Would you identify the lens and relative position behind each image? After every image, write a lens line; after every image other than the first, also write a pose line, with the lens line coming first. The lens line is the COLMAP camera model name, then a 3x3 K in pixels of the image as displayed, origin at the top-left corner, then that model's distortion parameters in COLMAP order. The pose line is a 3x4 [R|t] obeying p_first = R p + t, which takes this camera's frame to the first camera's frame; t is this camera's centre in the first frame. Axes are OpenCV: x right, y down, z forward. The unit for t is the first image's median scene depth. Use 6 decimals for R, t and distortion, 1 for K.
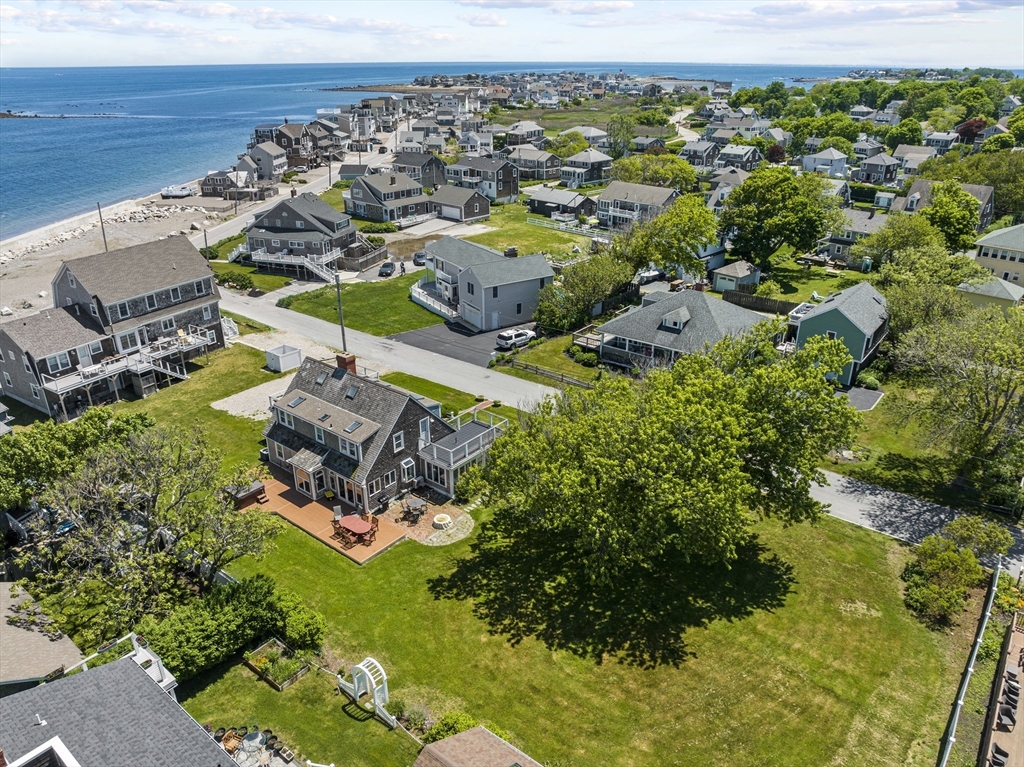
lens RADIAL K [[722.6, 0, 512.0], [0, 722.6, 383.5], [0, 0, 1]] dist [-0.043601, -0.001290]
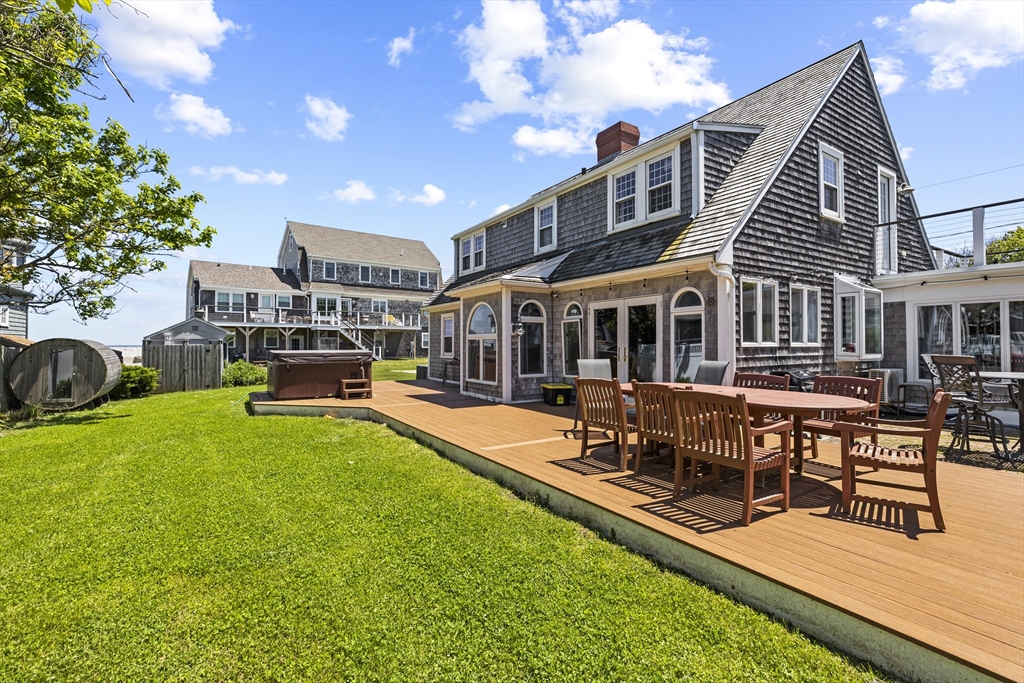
lens RADIAL K [[459.9, 0, 512.1], [0, 459.9, 336.5], [0, 0, 1]] dist [-0.013679, 0.006003]
pose [[0.945778, -0.004827, -0.324777, -0.154942], [-0.133735, 0.905420, -0.402902, 0.156411], [0.296004, 0.424490, 0.855681, 0.608276]]
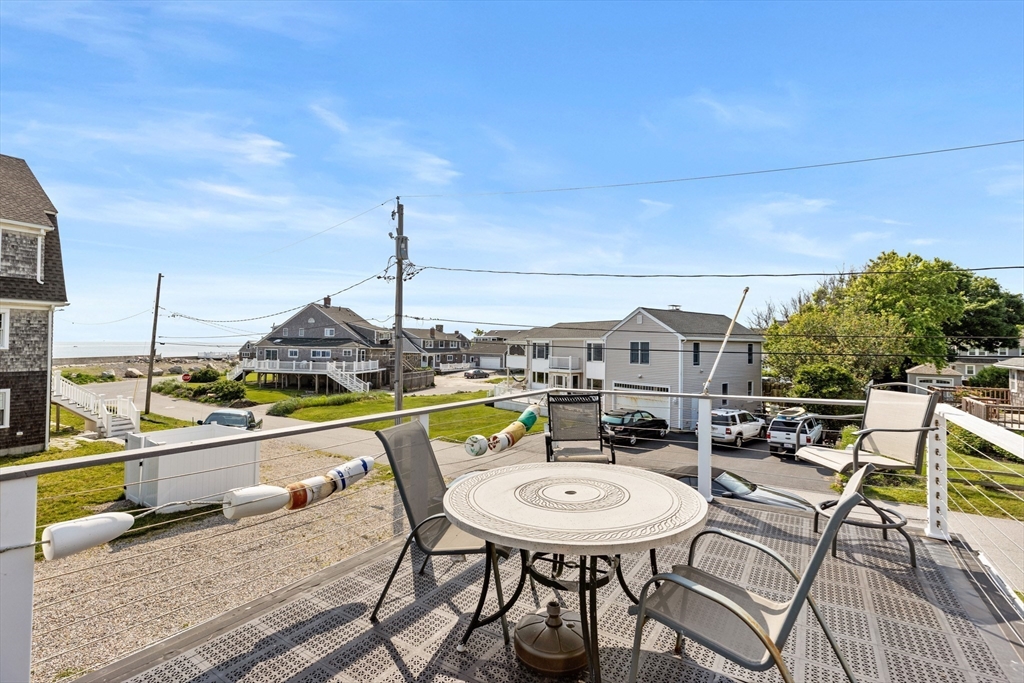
lens RADIAL K [[459.9, 0, 512.1], [0, 459.9, 336.5], [0, 0, 1]] dist [-0.013679, 0.006003]
pose [[0.996640, 0.013198, 0.080838, -0.220072], [0.022418, 0.905293, -0.424195, -0.001217], [-0.078781, 0.424582, 0.901955, 0.858774]]
